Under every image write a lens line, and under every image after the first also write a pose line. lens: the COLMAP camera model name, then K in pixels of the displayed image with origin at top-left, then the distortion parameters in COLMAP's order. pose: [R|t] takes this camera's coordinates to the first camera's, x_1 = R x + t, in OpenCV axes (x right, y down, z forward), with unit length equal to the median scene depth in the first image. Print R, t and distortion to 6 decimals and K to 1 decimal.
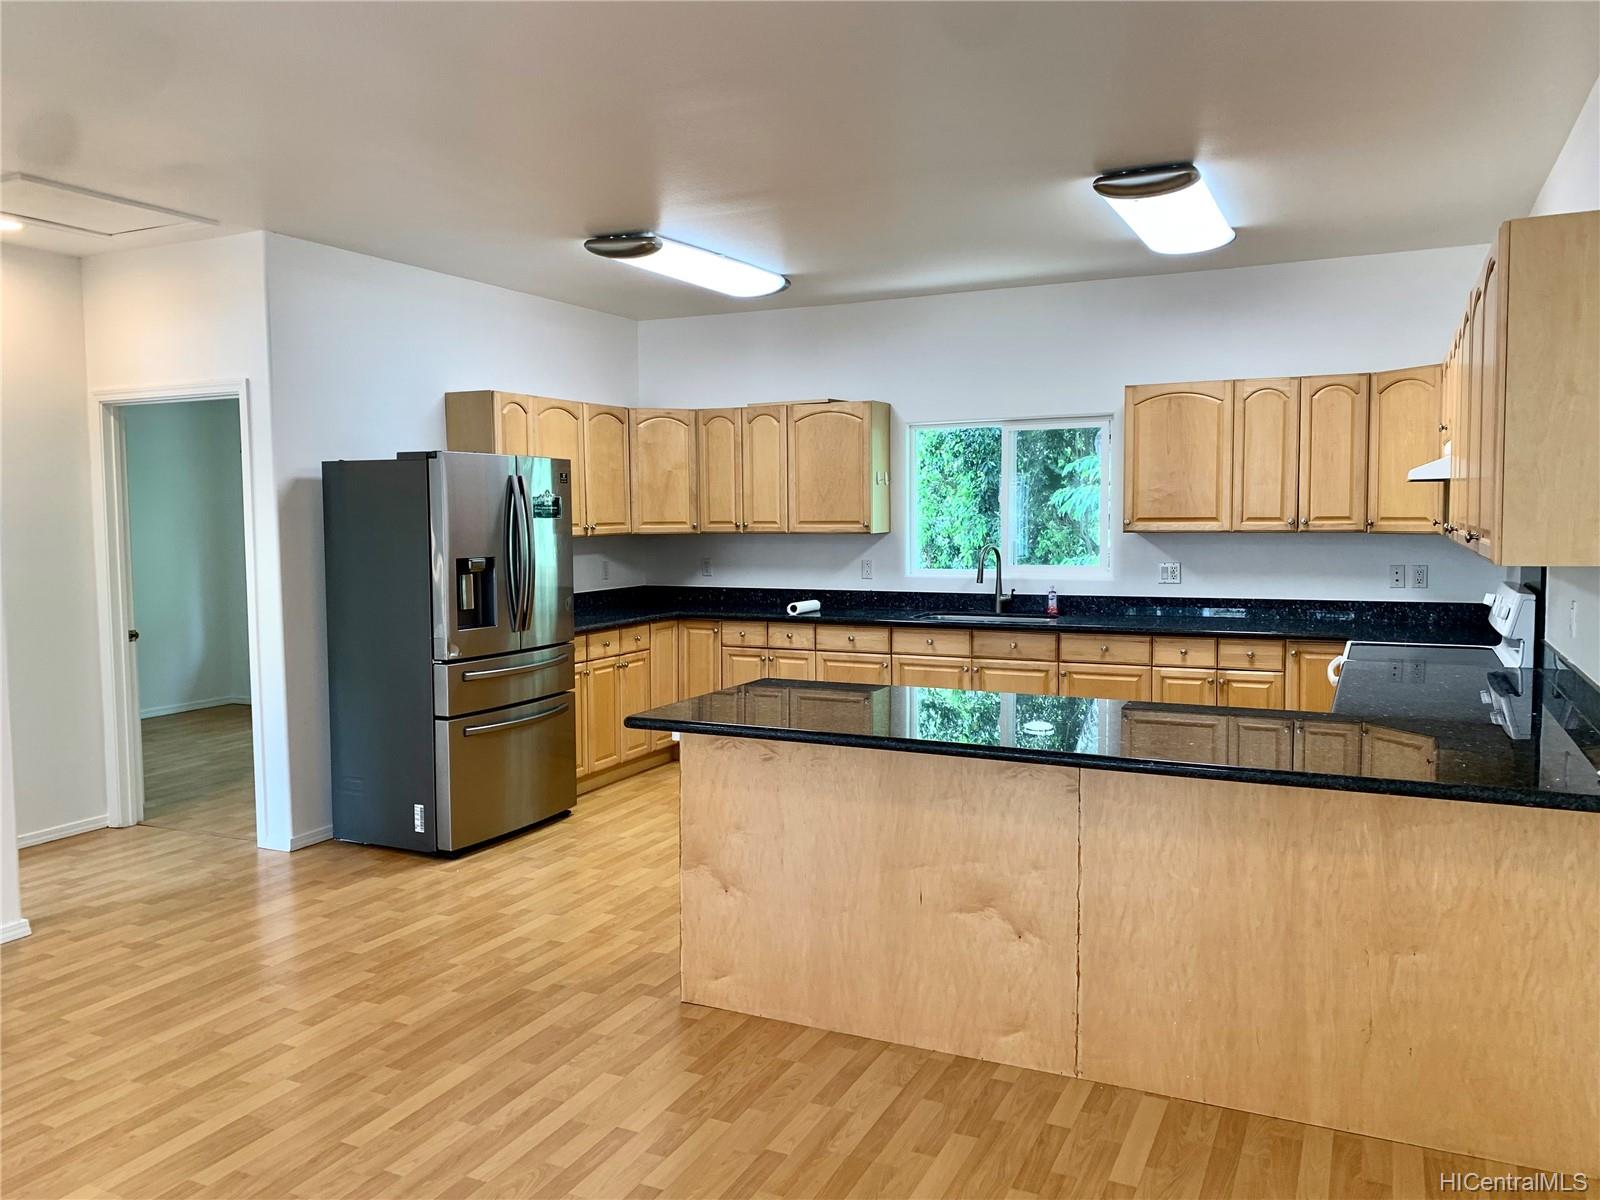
lens RADIAL K [[1219.5, 0, 801.8], [0, 1219.5, 578.4], [0, 0, 1]] dist [0.053259, -0.066182]
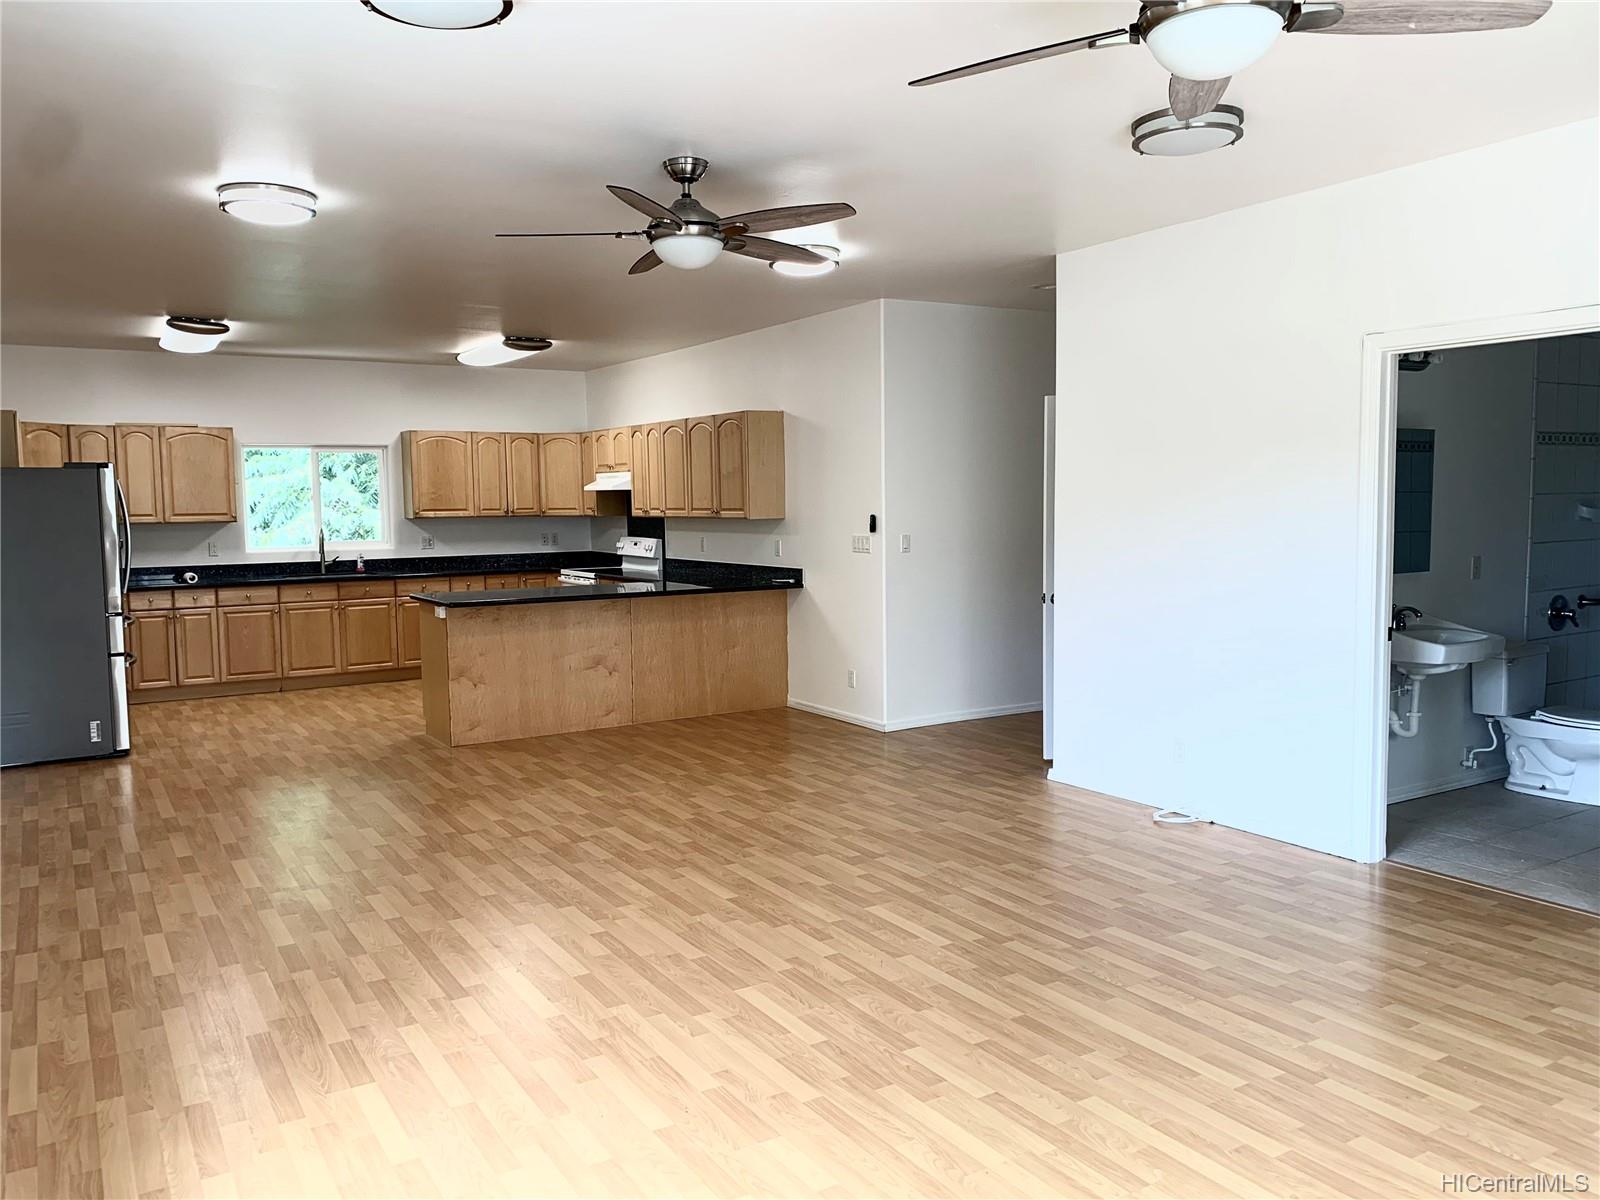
lens RADIAL K [[1256.8, 0, 800.0], [0, 1256.8, 600.0], [0, 0, 1]] dist [0.085702, -0.094023]
pose [[0.528222, -0.067680, 0.846405, -0.970461], [0.056675, 0.997406, 0.044384, 0.027728], [-0.847213, 0.024525, 0.530687, -0.374165]]
